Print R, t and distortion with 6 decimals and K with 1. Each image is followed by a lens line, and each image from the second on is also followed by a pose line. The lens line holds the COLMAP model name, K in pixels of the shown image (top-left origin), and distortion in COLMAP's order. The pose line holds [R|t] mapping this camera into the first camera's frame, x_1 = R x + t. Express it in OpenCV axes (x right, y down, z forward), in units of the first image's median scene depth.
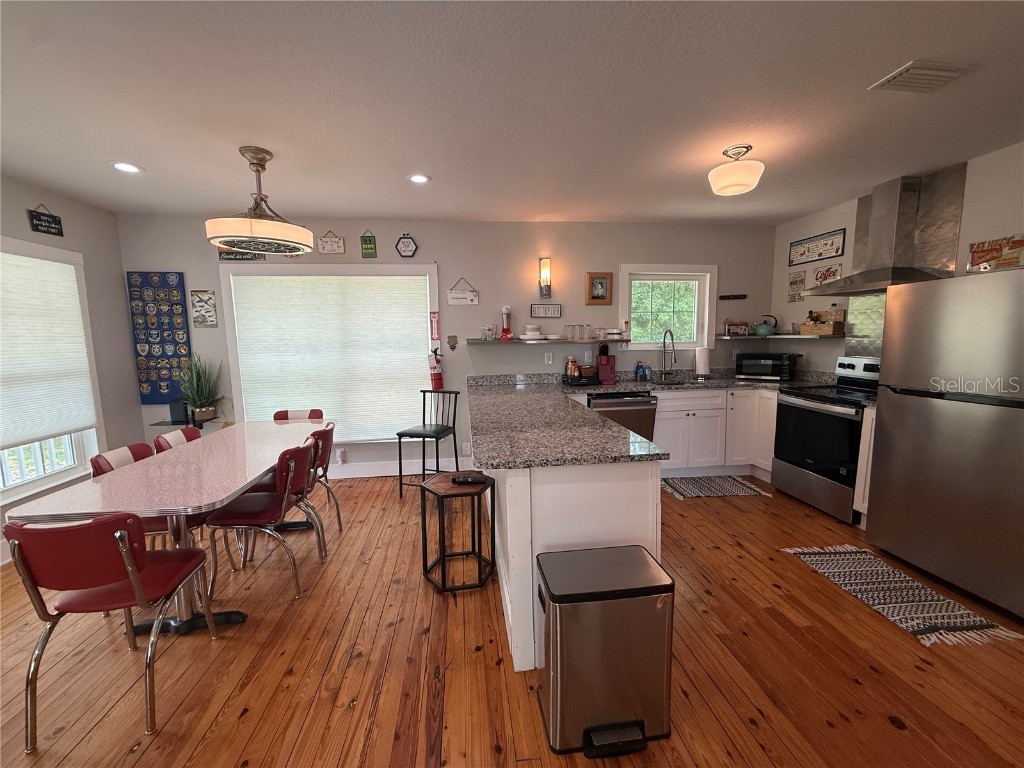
lens RADIAL K [[408.3, 0, 509.0], [0, 408.3, 384.2], [0, 0, 1]] dist [-0.000349, -0.000103]
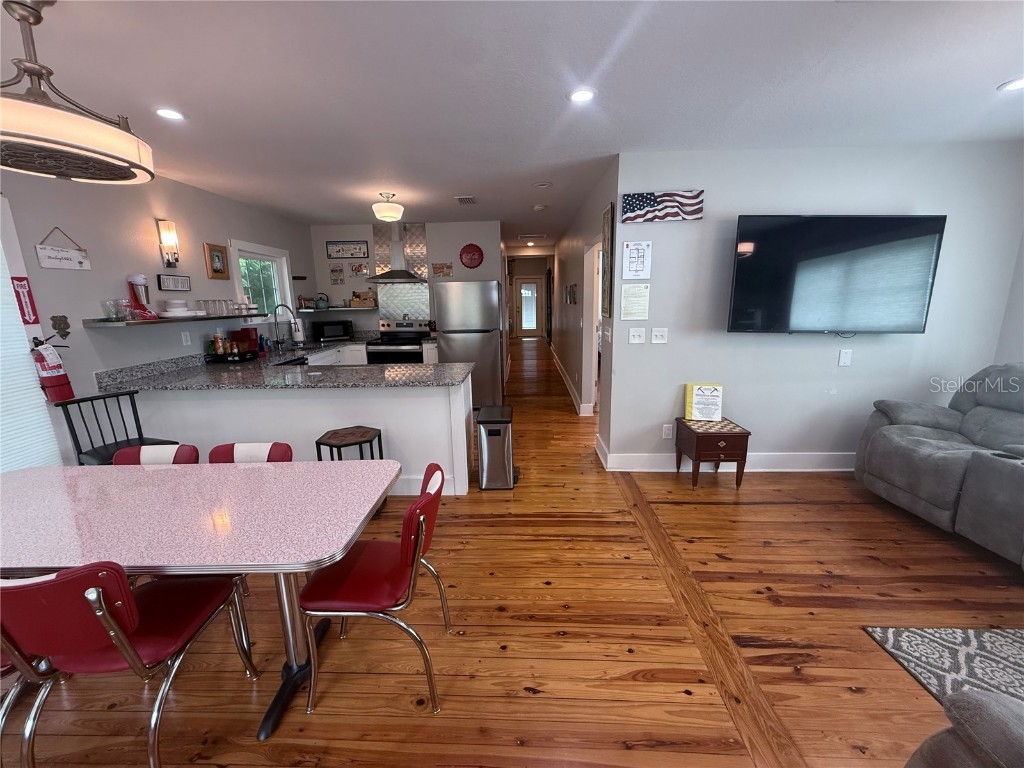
lens RADIAL K [[408.3, 0, 509.0], [0, 408.3, 384.2], [0, 0, 1]] dist [-0.000349, -0.000103]
pose [[0.154015, -0.195462, 0.968542, -0.705461], [0.132759, 0.975443, 0.175744, -0.032040], [-0.979109, 0.101515, 0.176183, 0.195461]]
